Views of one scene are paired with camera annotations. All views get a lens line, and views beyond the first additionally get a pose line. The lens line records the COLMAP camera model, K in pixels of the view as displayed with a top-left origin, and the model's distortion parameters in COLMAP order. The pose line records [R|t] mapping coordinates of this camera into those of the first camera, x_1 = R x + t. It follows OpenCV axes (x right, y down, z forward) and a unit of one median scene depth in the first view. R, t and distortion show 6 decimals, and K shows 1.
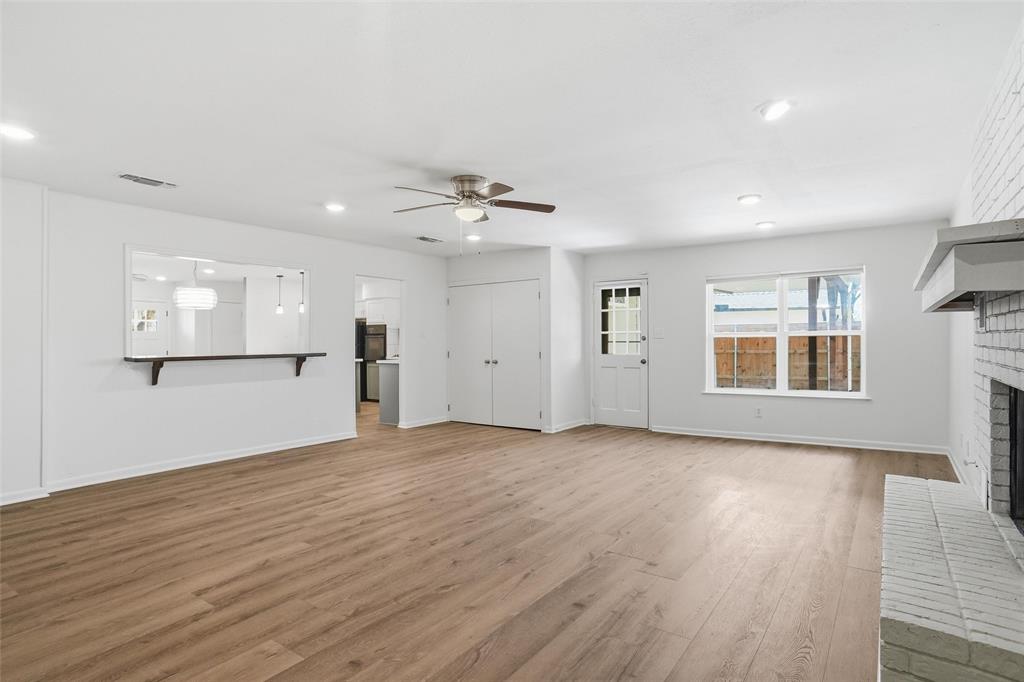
lens RADIAL K [[540.6, 0, 515.1], [0, 540.6, 340.0], [0, 0, 1]] dist [-0.044528, 0.018830]
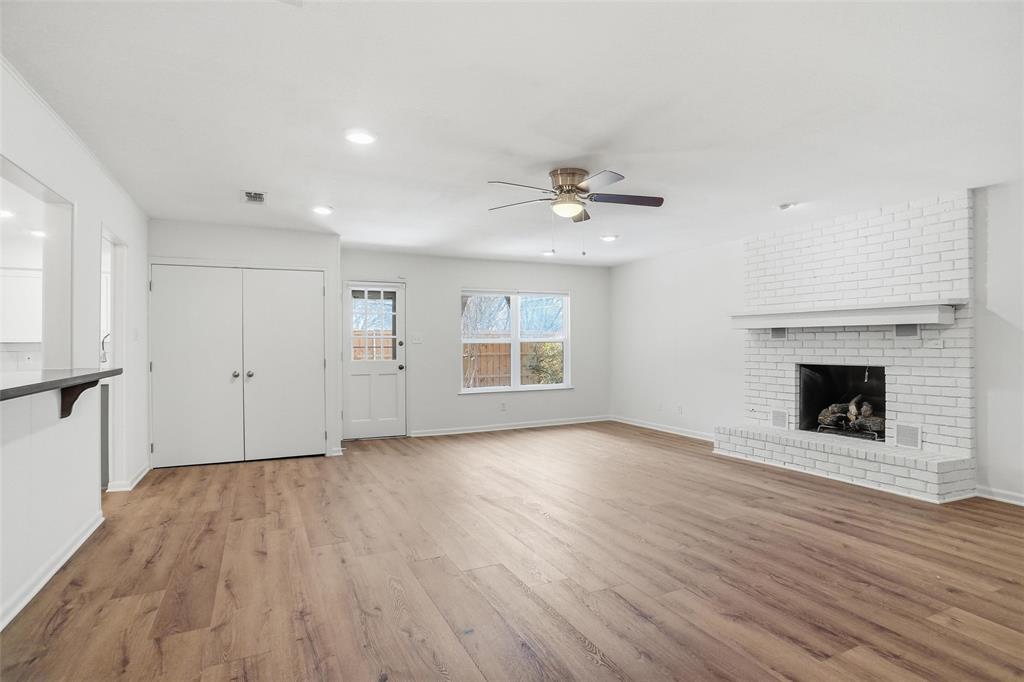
lens RADIAL K [[540.6, 0, 509.0], [0, 540.6, 341.2], [0, 0, 1]] dist [-0.044528, 0.018830]
pose [[0.493434, 0.007595, 0.869750, -0.993358], [0.004012, 0.999931, -0.011007, 0.008282], [-0.869774, 0.008921, 0.493370, 0.662251]]
